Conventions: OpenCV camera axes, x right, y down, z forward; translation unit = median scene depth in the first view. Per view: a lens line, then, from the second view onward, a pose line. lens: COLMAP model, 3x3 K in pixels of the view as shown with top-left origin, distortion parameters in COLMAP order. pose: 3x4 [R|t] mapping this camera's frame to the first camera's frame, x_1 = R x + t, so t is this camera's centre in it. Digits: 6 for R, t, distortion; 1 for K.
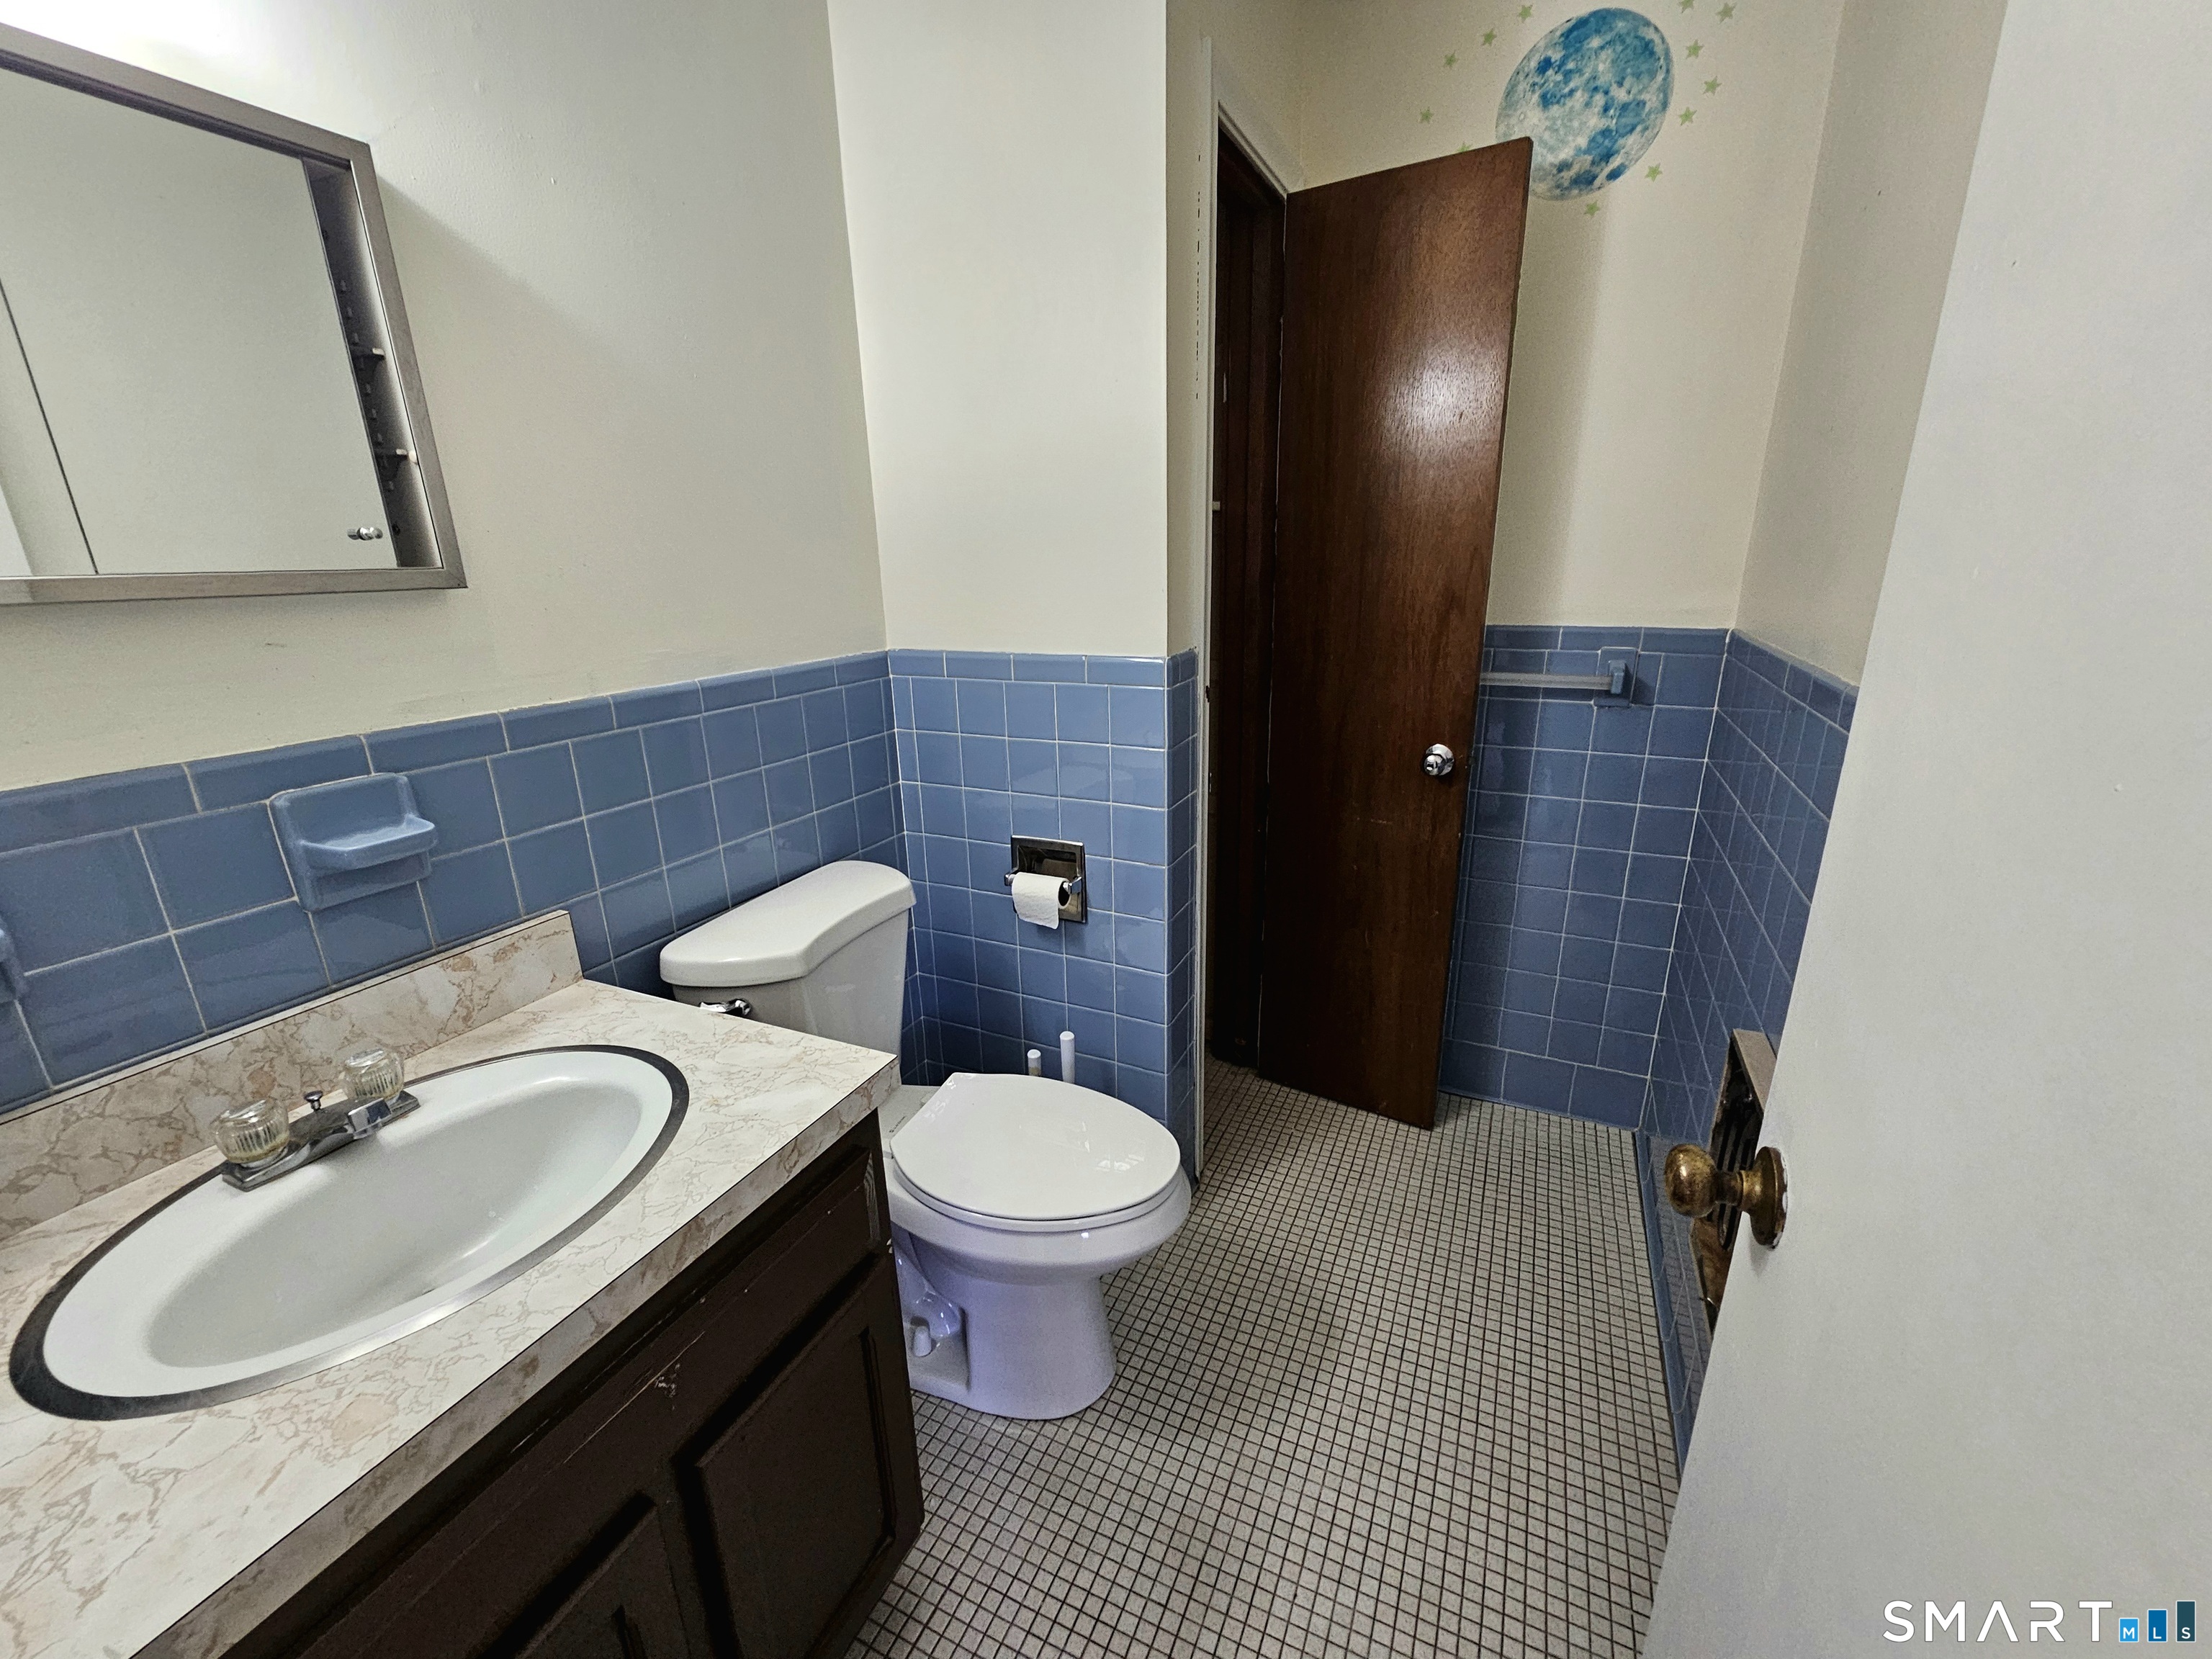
lens RADIAL K [[905.5, 0, 1105.4], [0, 905.5, 836.6], [0, 0, 1]] dist [0.000864, 0.000979]
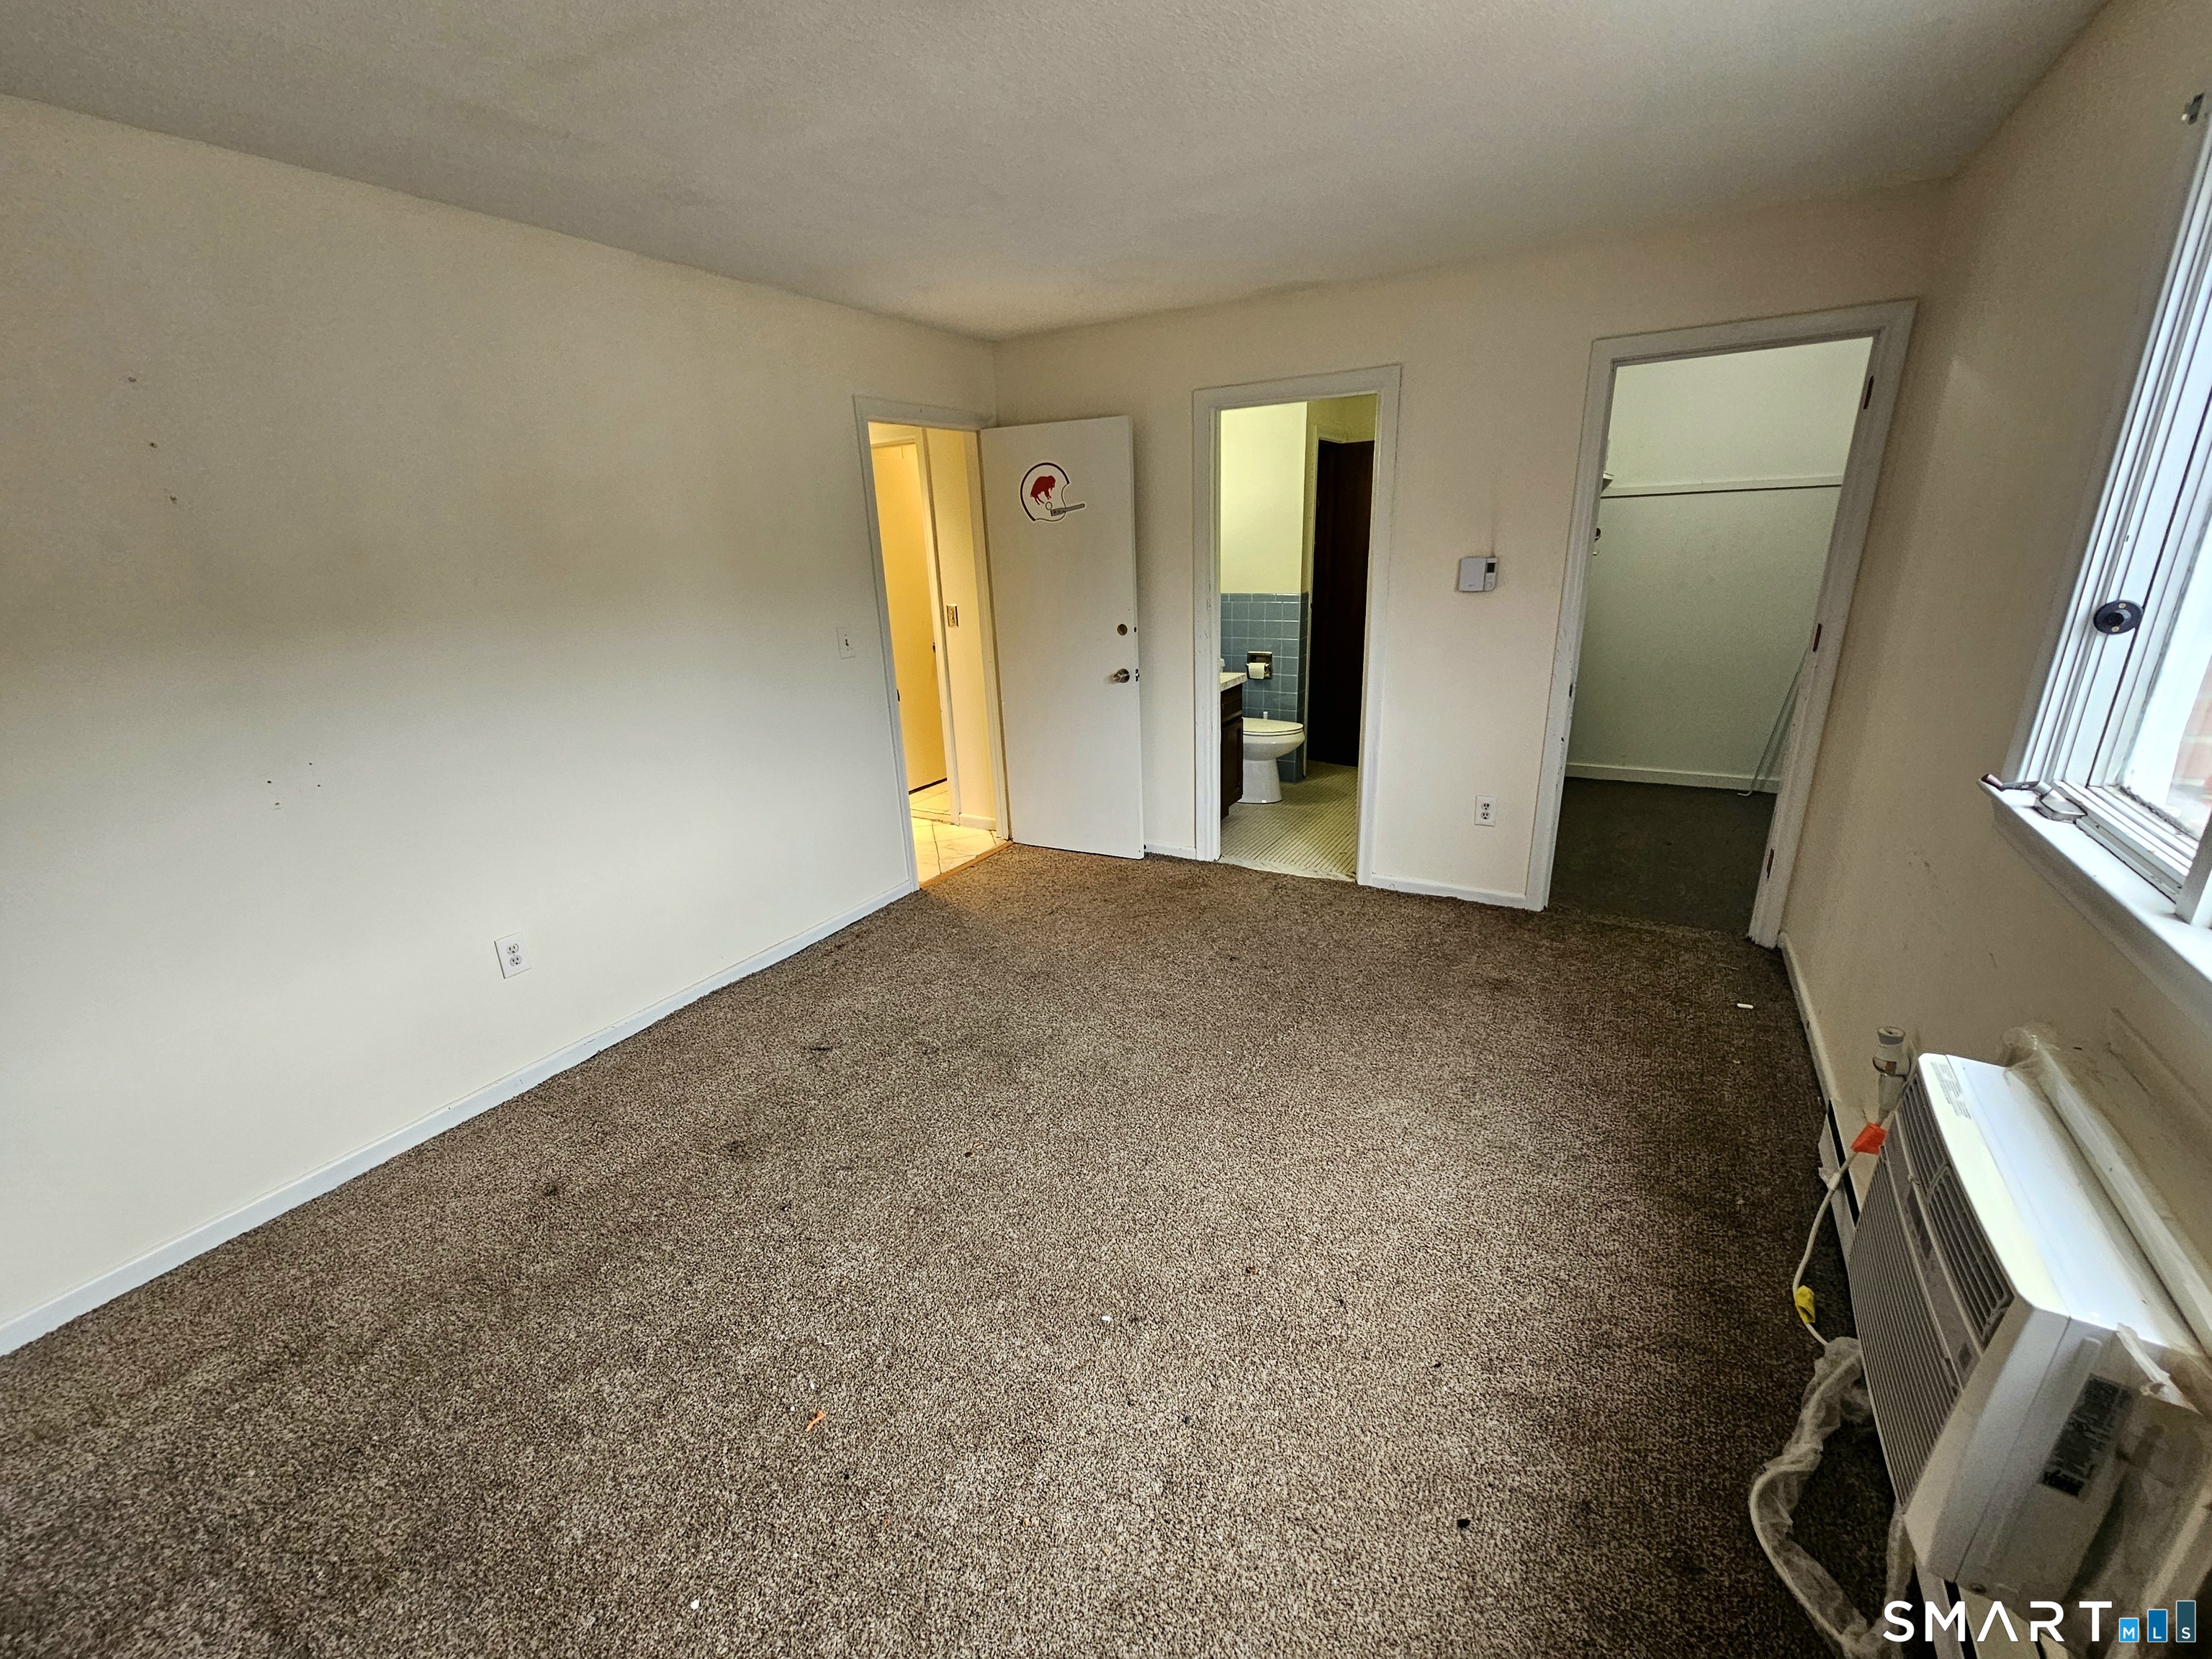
lens RADIAL K [[905.5, 0, 1106.0], [0, 905.5, 823.8], [0, 0, 1]] dist [0.000864, 0.000979]
pose [[0.997220, 0.003469, -0.074428, -0.378652], [-0.001966, 0.999793, 0.020258, 0.562884], [0.074483, -0.020056, 0.997021, -2.325403]]
